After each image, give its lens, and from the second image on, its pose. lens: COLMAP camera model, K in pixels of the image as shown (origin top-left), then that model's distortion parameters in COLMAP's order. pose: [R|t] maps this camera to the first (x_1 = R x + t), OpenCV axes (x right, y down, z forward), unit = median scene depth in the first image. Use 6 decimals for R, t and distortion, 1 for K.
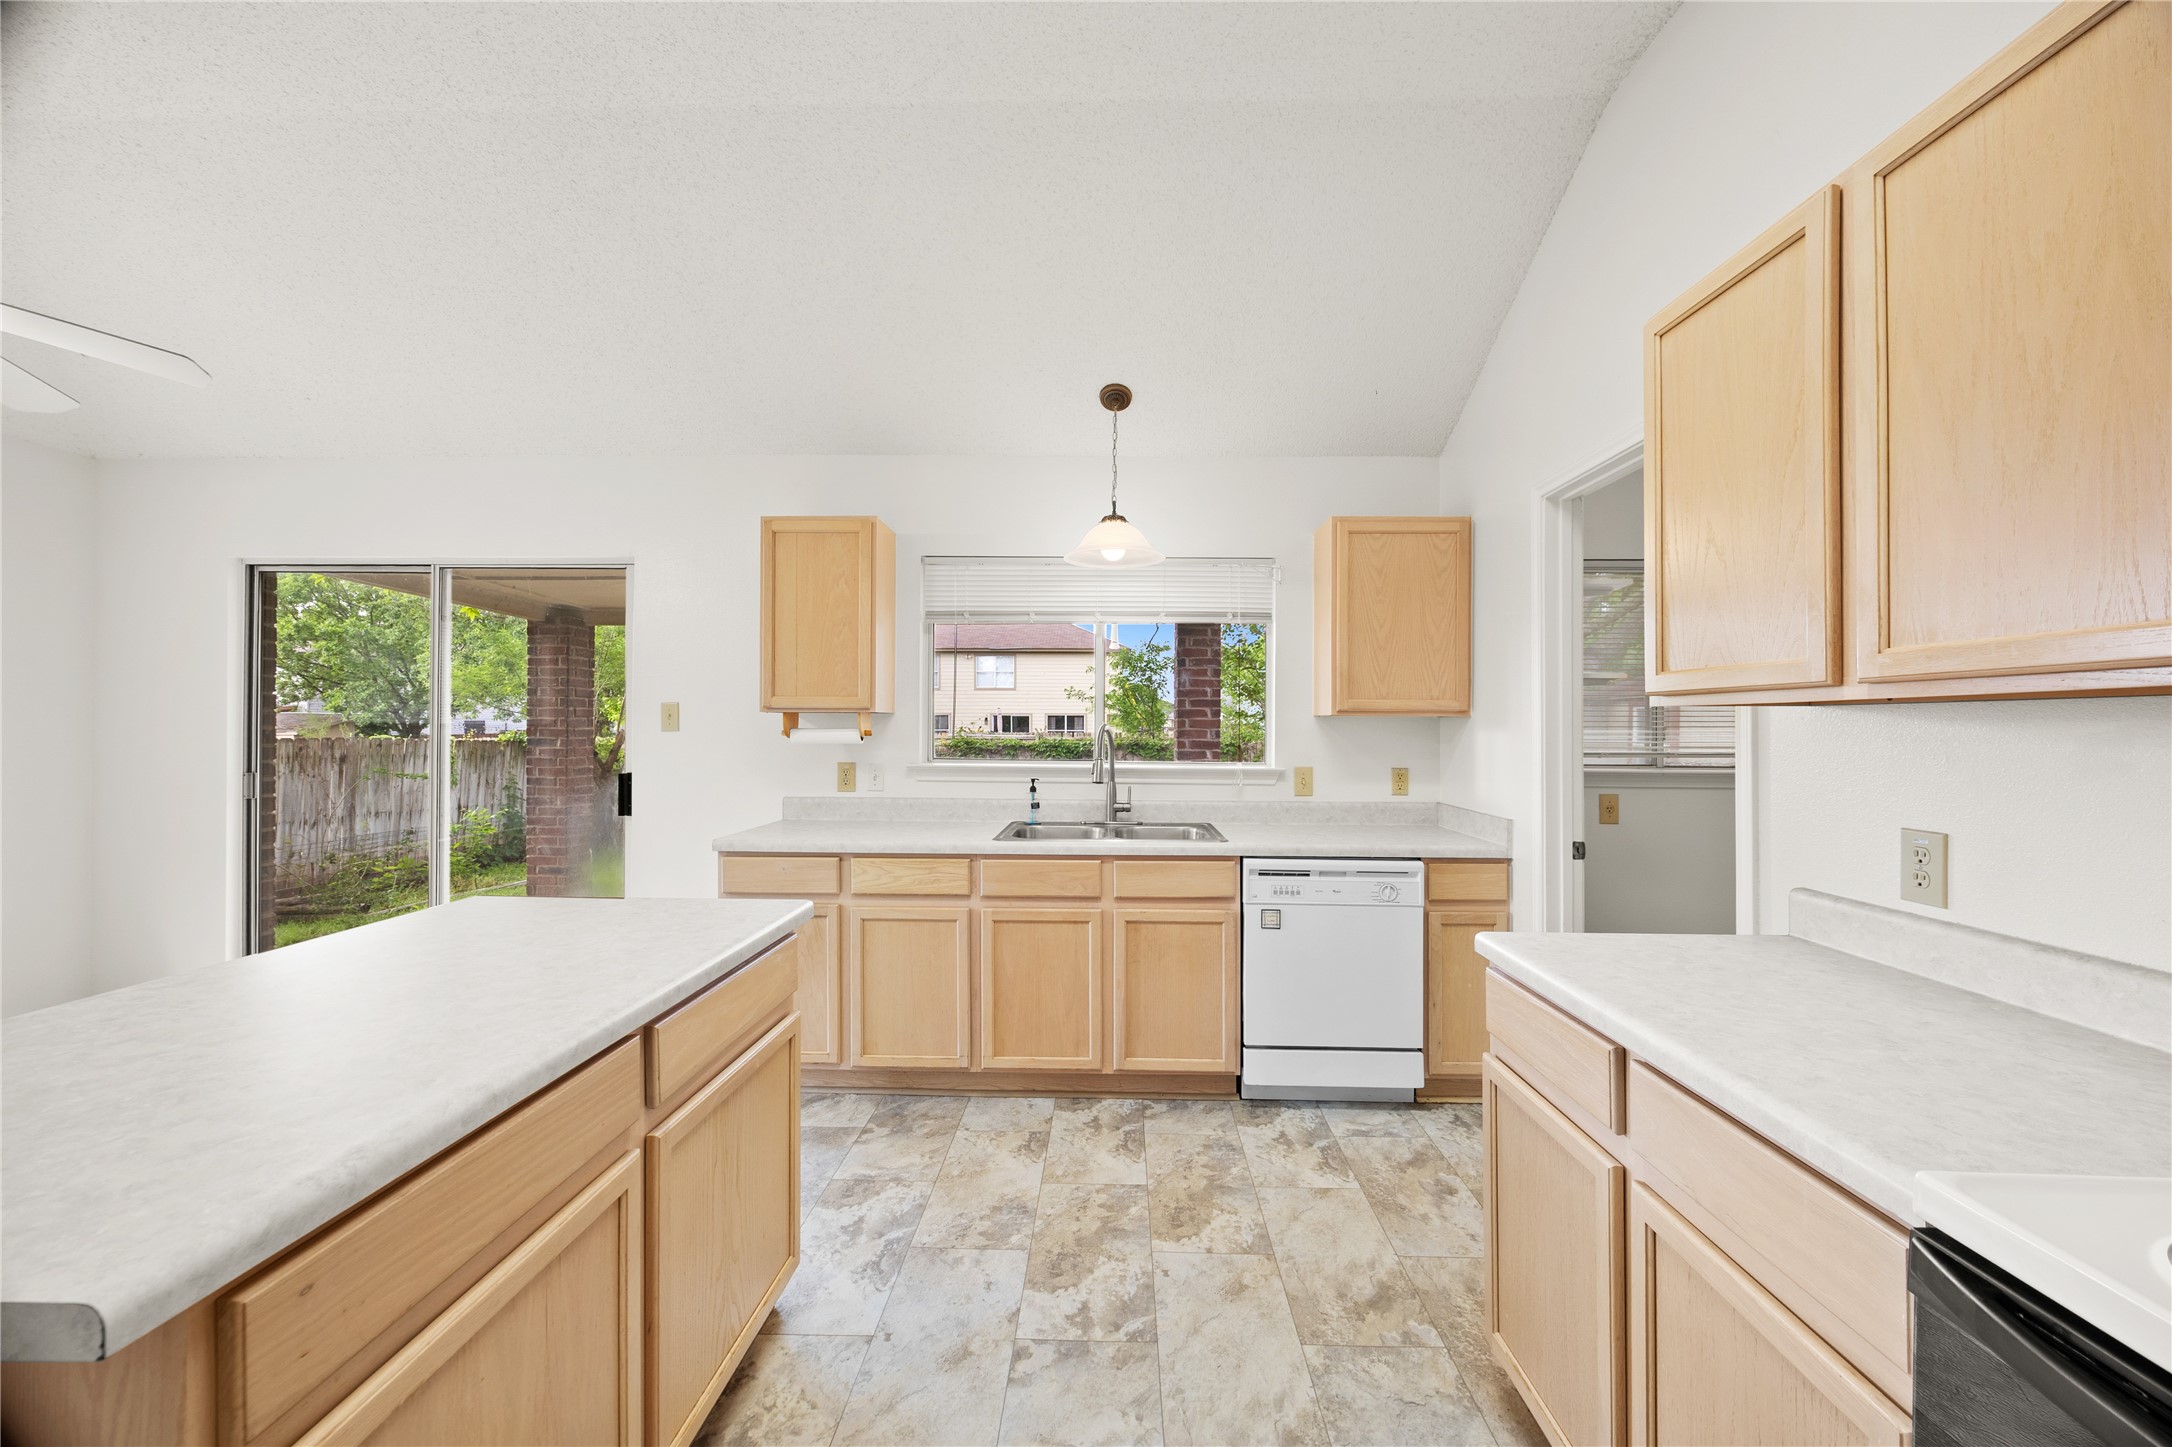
lens RADIAL K [[832.1, 0, 1122.7], [0, 832.1, 720.1], [0, 0, 1]] dist [-0.000907, -0.000017]
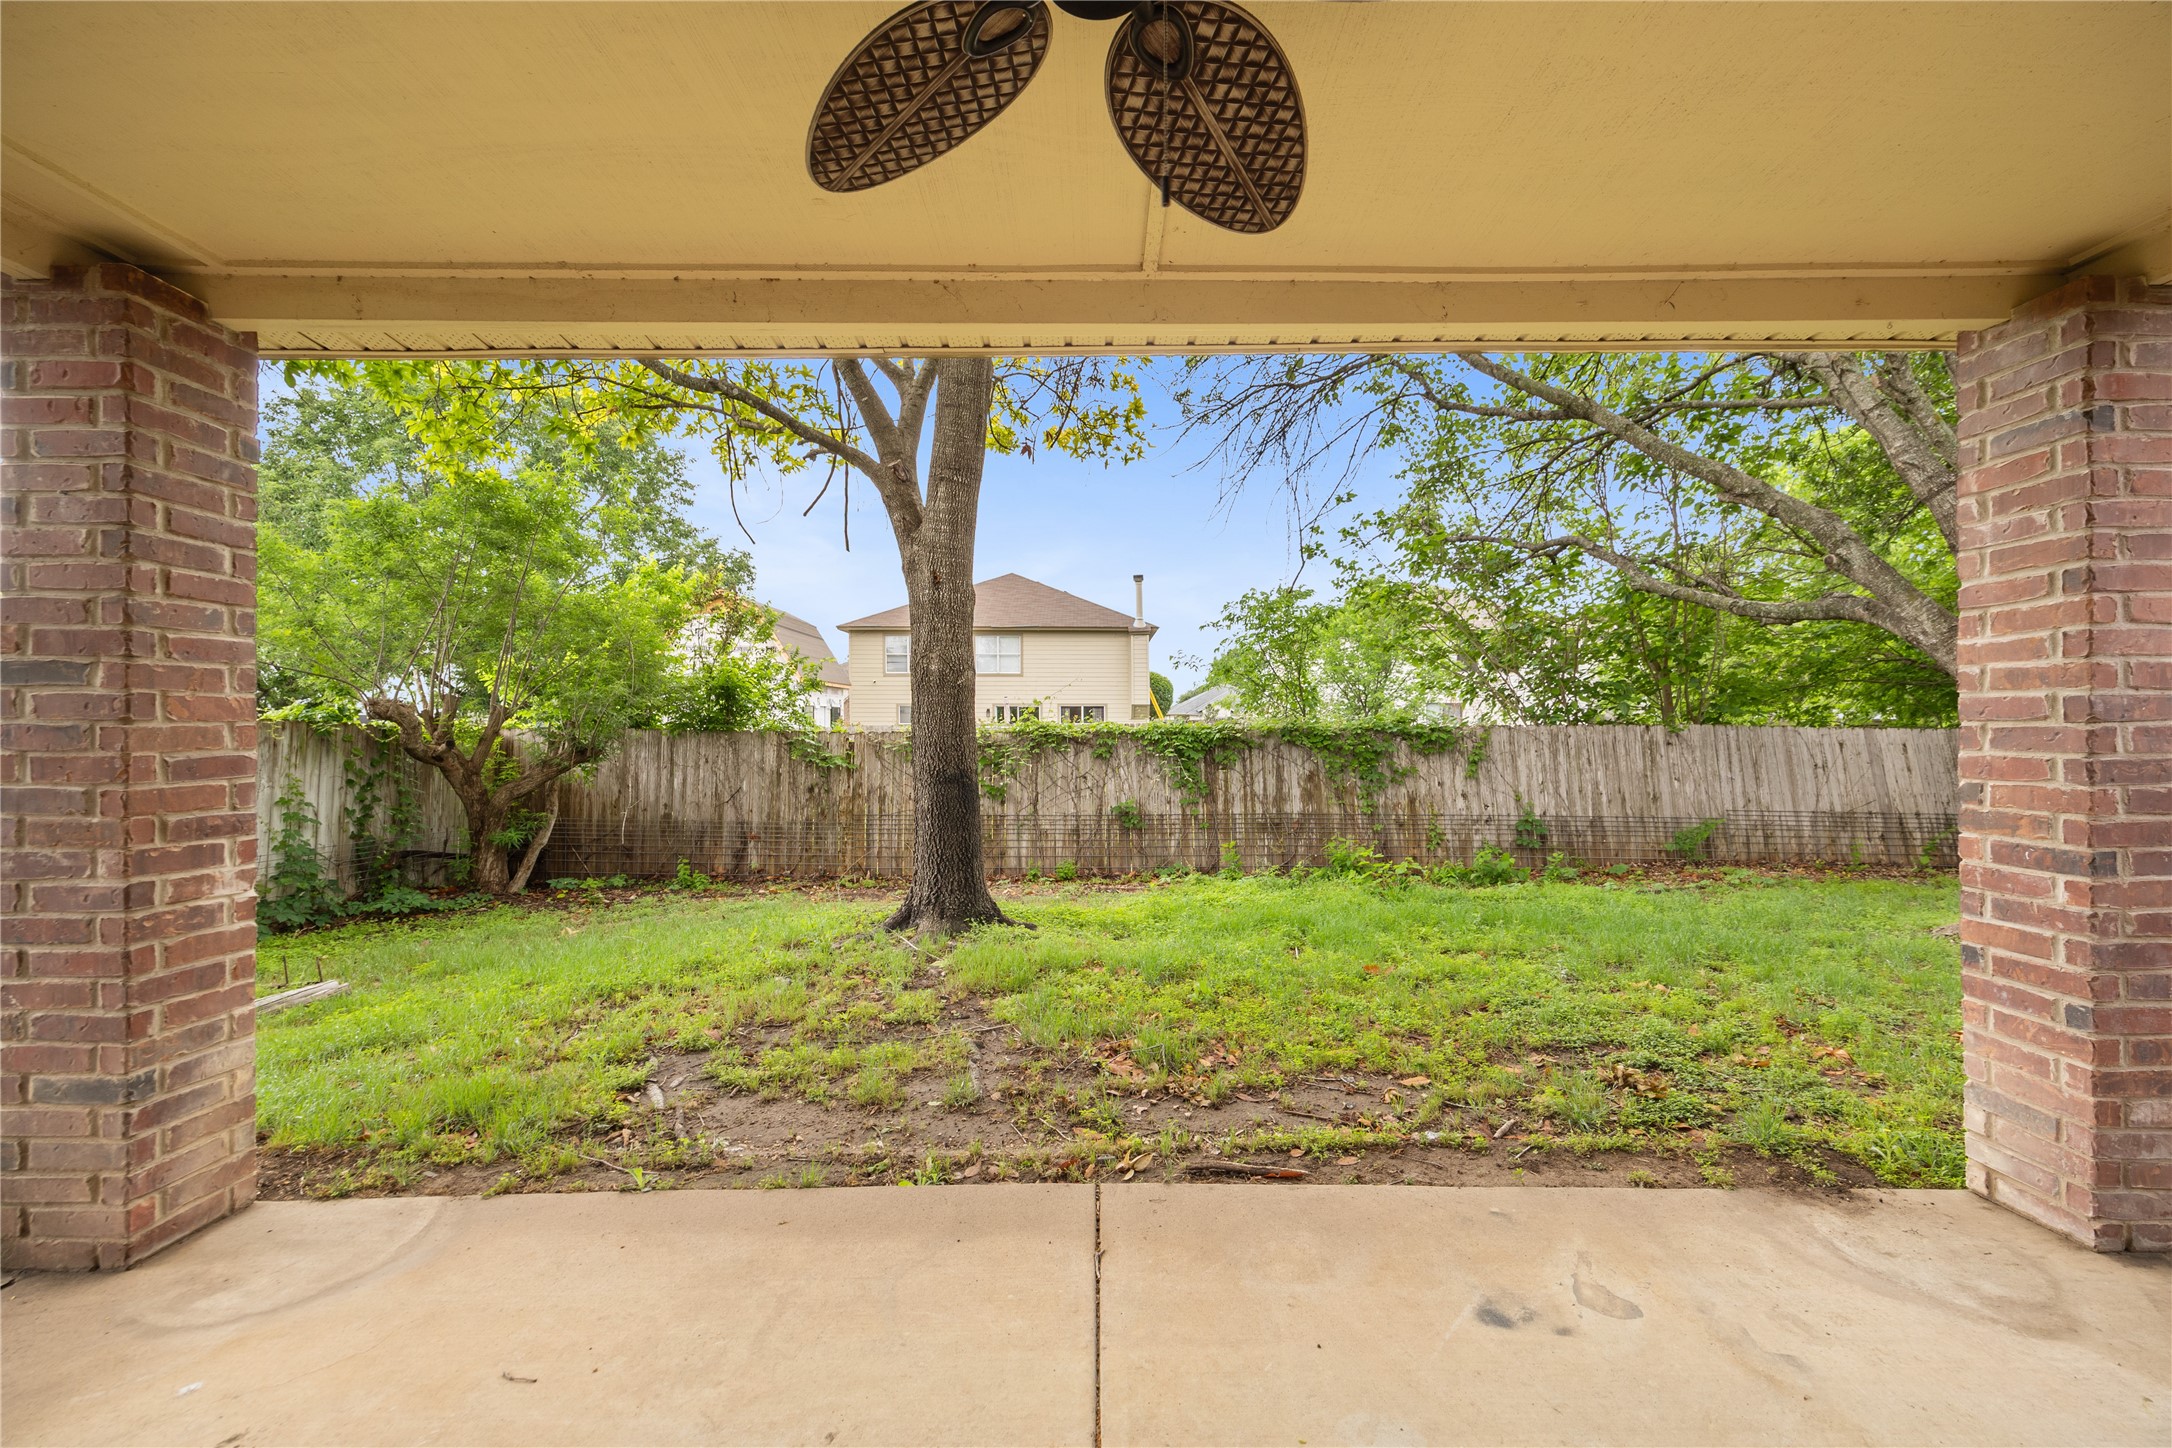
lens RADIAL K [[869.0, 0, 1086.0], [0, 869.0, 724.0], [0, 0, 1]] dist [0.007220, -0.000051]
pose [[0.999988, -0.004251, -0.002418, -0.698254], [0.004265, 0.999973, 0.005933, 0.099451], [0.002393, -0.005943, 0.999979, 1.508451]]
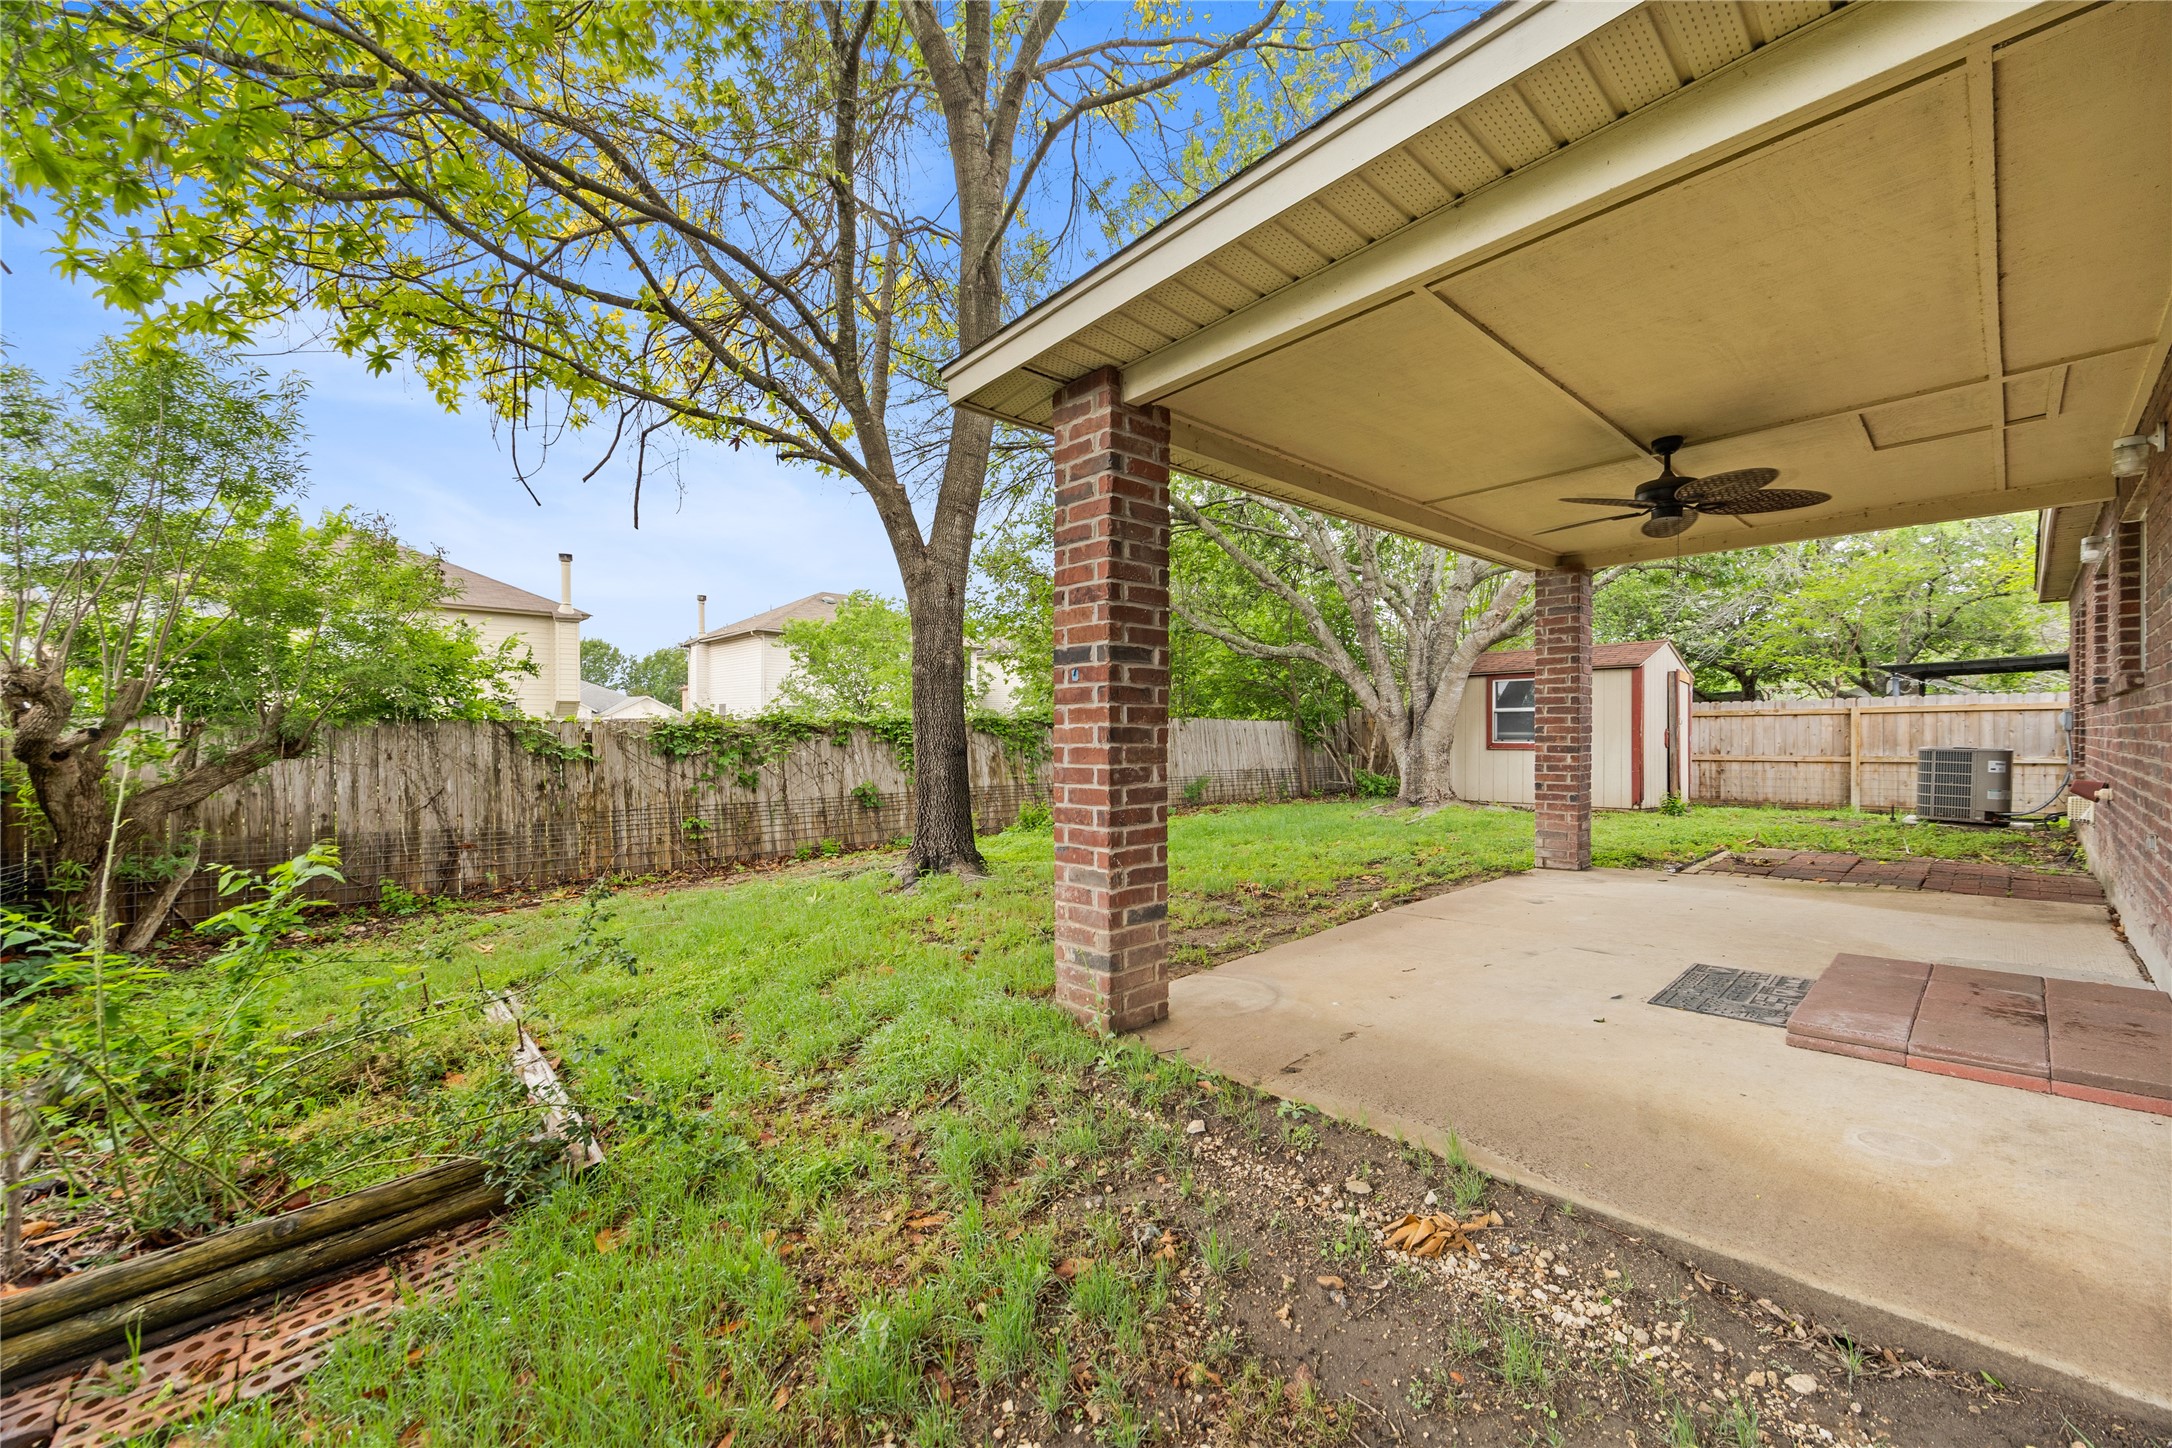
lens RADIAL K [[853.9, 0, 1102.0], [0, 853.9, 731.7], [0, 0, 1]] dist [0.006870, -0.000101]
pose [[0.732721, -0.011126, 0.680438, -2.330750], [0.001923, 0.999896, 0.014279, 0.143471], [-0.680527, -0.009154, 0.732666, 1.438388]]
